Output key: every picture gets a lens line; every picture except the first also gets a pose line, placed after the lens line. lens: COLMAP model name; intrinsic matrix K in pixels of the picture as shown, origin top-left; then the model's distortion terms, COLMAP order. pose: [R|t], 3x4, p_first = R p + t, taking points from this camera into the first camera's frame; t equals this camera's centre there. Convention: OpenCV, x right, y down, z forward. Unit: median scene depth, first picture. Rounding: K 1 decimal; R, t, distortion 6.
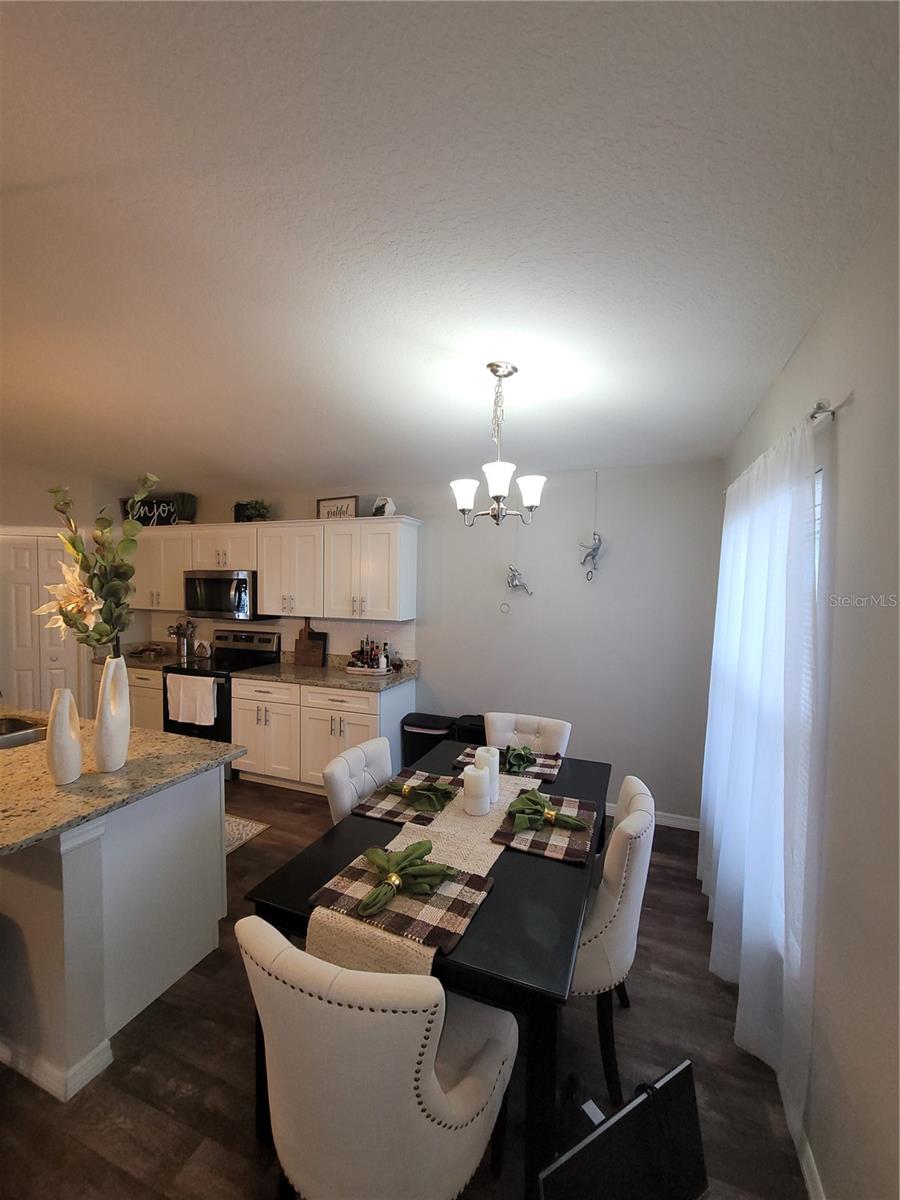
lens RADIAL K [[486.4, 0, 452.1], [0, 486.4, 606.3], [0, 0, 1]] dist [0.000243, -0.000004]
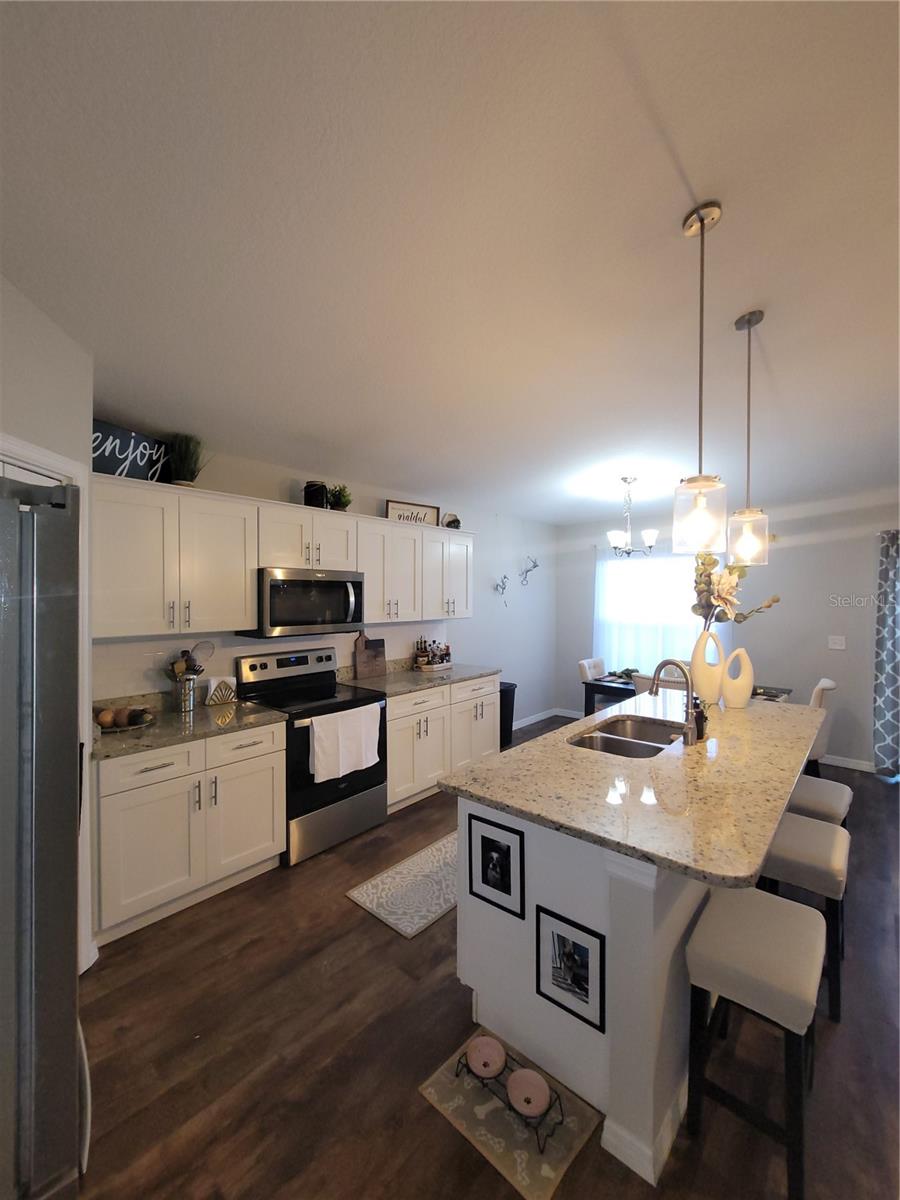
lens RADIAL K [[486.4, 0, 452.1], [0, 486.4, 595.1], [0, 0, 1]] dist [0.000243, -0.000004]
pose [[0.338540, -0.015488, 0.940824, -1.128768], [0.046026, 0.998940, -0.000117, -0.025122], [-0.939826, 0.043342, 0.338894, 0.559579]]
